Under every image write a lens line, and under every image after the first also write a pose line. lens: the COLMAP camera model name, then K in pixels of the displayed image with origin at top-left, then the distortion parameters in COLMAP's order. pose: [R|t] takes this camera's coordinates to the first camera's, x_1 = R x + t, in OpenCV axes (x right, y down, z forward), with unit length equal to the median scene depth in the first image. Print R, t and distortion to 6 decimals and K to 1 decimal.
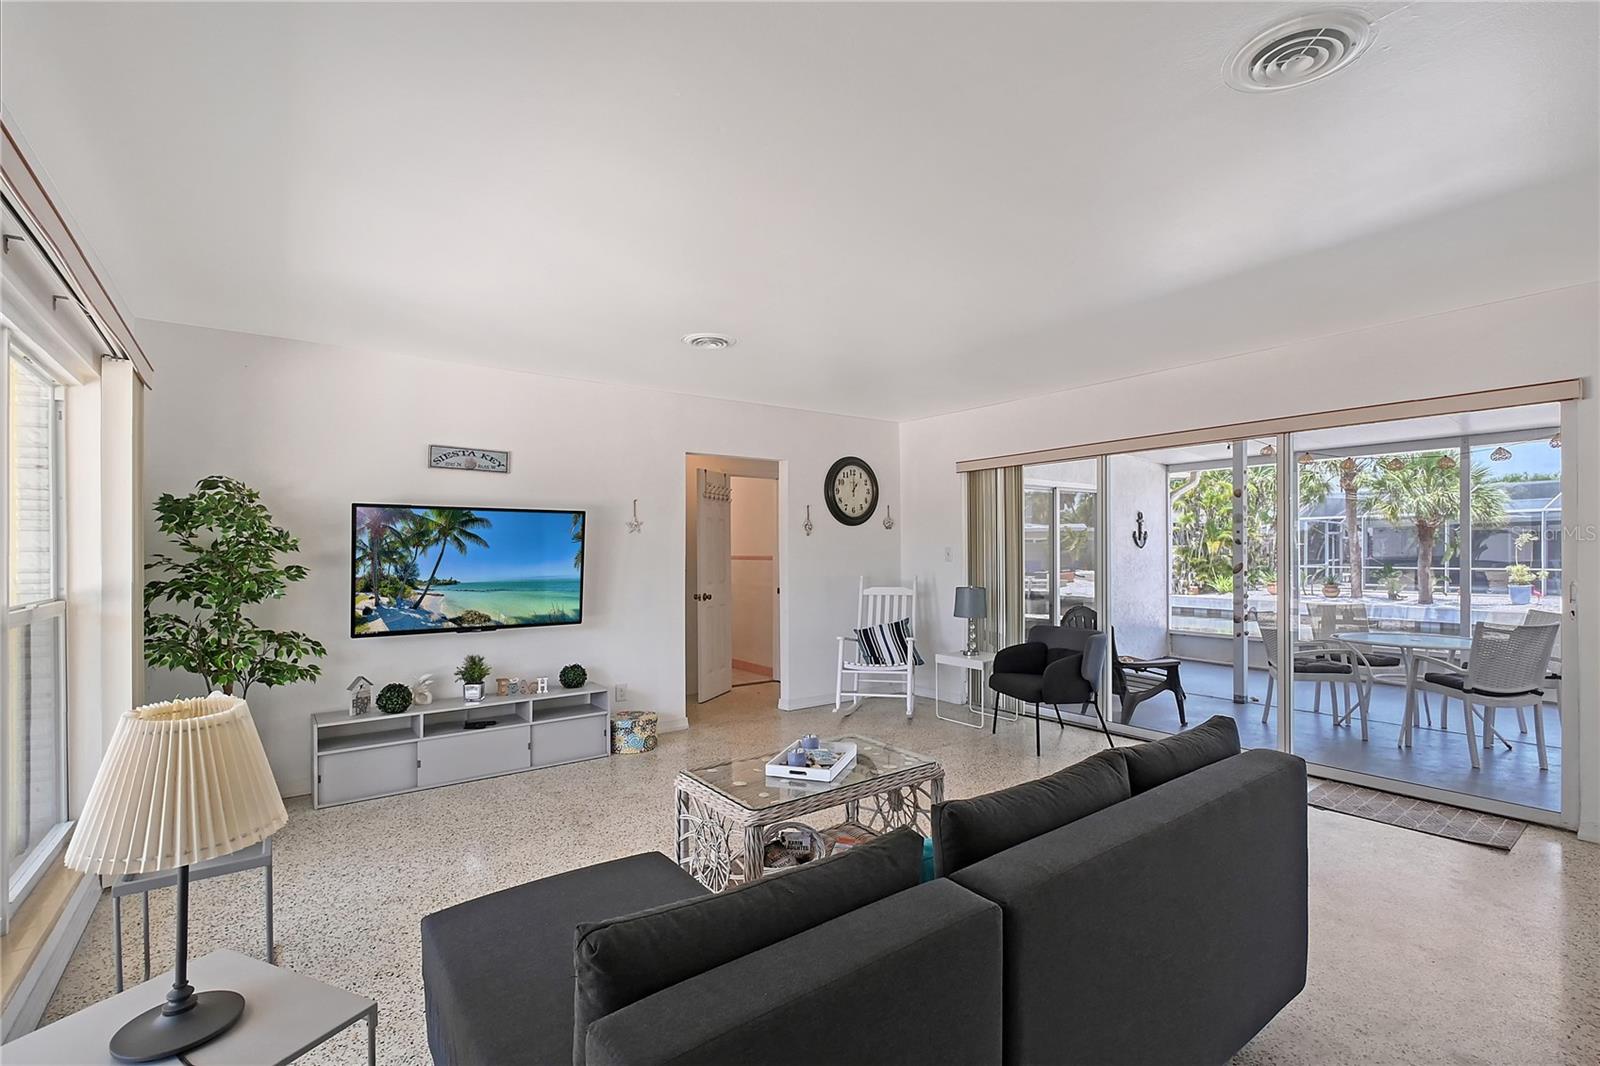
lens RADIAL K [[717.5, 0, 857.7], [0, 717.5, 558.9], [0, 0, 1]] dist [0.014442, -0.000133]
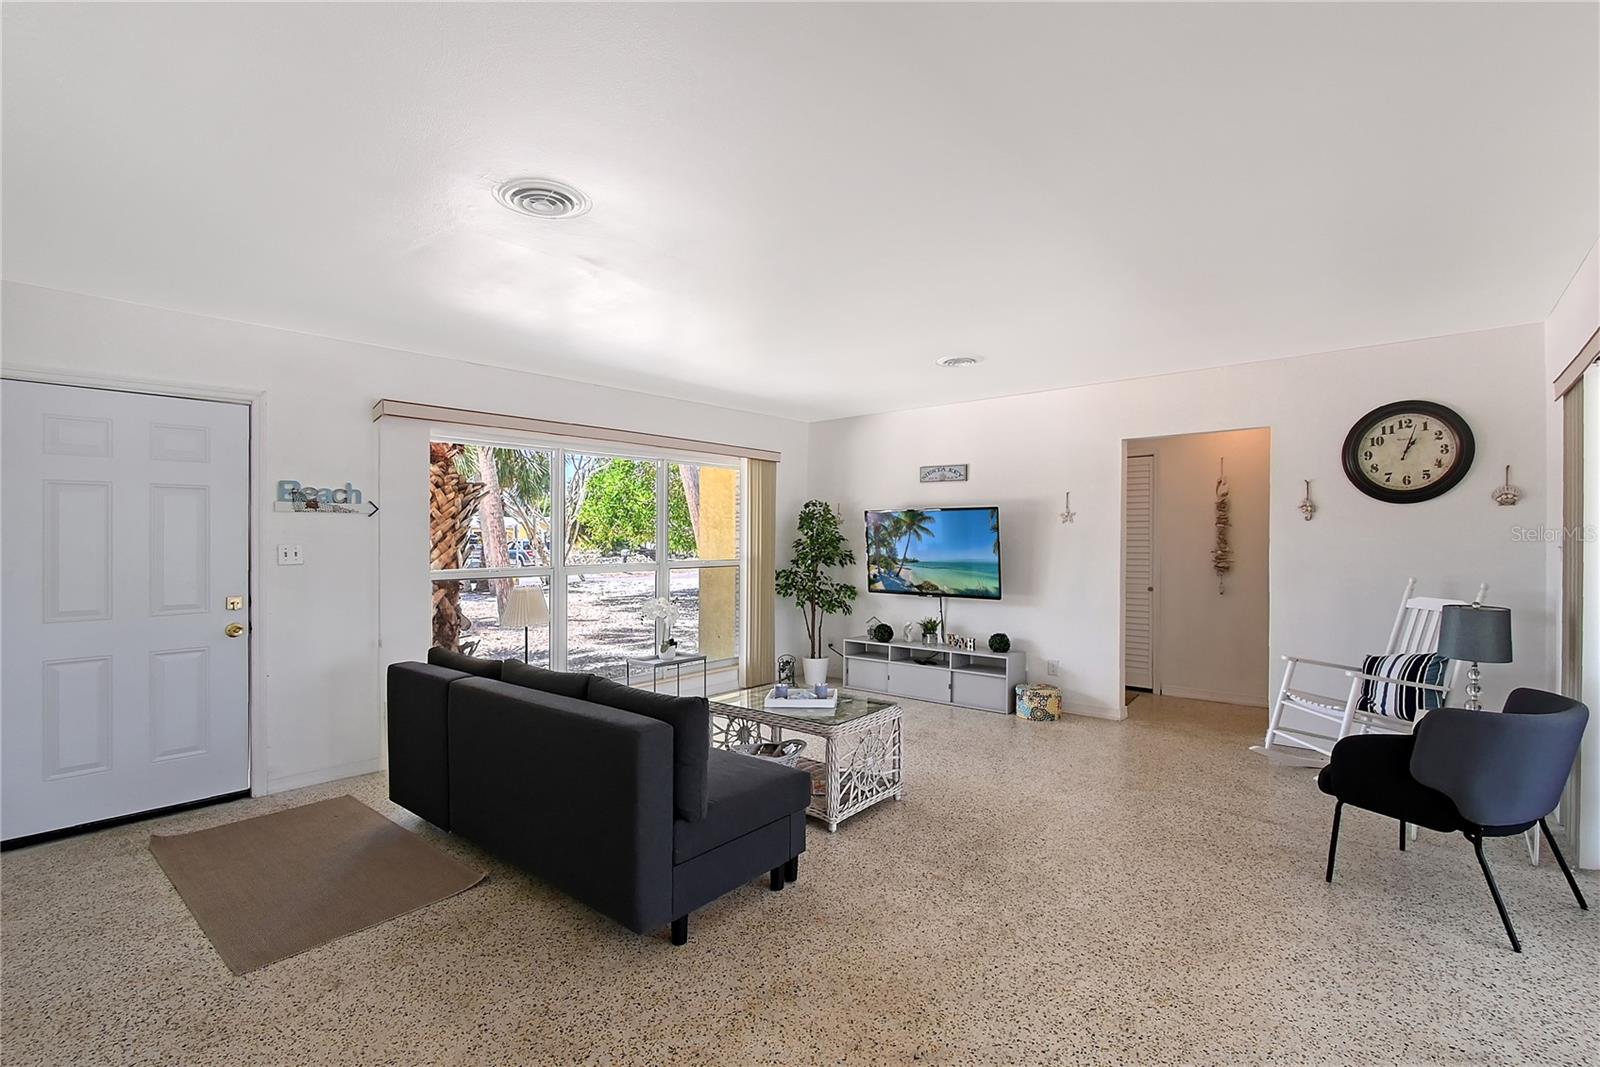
lens RADIAL K [[717.5, 0, 801.3], [0, 717.5, 531.9], [0, 0, 1]] dist [0.014442, -0.000133]
pose [[0.218767, -0.002633, -0.975774, 0.804326], [-0.008259, 0.999956, -0.004550, -0.017730], [0.975742, 0.009055, 0.218735, 0.452873]]
